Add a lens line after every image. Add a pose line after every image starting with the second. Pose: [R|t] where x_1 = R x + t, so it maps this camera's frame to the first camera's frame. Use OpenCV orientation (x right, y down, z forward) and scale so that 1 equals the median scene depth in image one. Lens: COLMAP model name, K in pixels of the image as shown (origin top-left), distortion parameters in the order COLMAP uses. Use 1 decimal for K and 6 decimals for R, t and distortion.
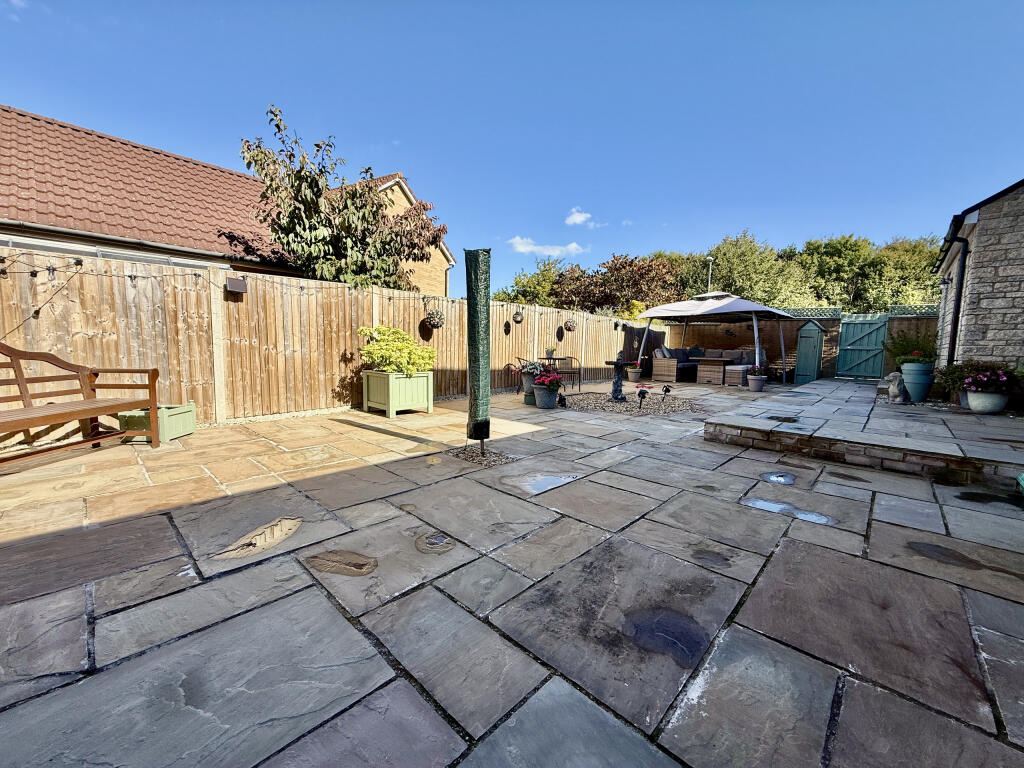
lens RADIAL K [[408.7, 0, 511.5], [0, 408.7, 384.6], [0, 0, 1]] dist [0.000172, 0.001136]
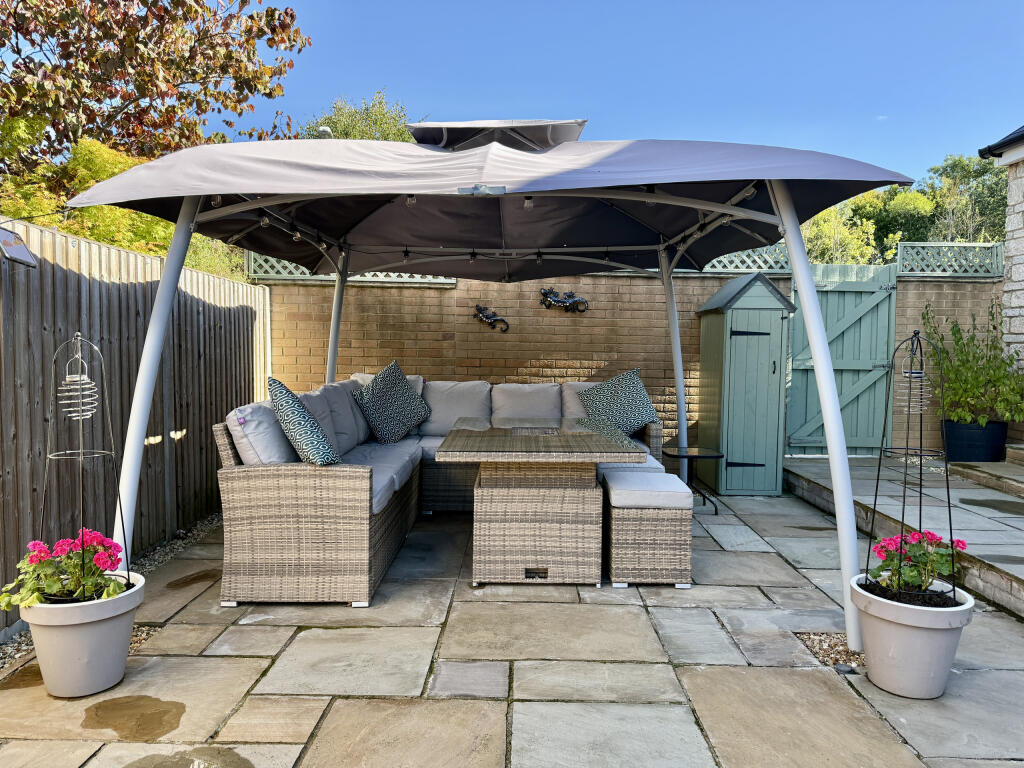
lens RADIAL K [[727.9, 0, 512.6], [0, 727.9, 384.4], [0, 0, 1]] dist [0.055881, -0.017778]
pose [[0.739692, -0.047288, 0.671282, 0.242221], [0.074557, 0.997146, -0.011911, -0.084085], [-0.668802, 0.058860, 0.741107, 0.713864]]
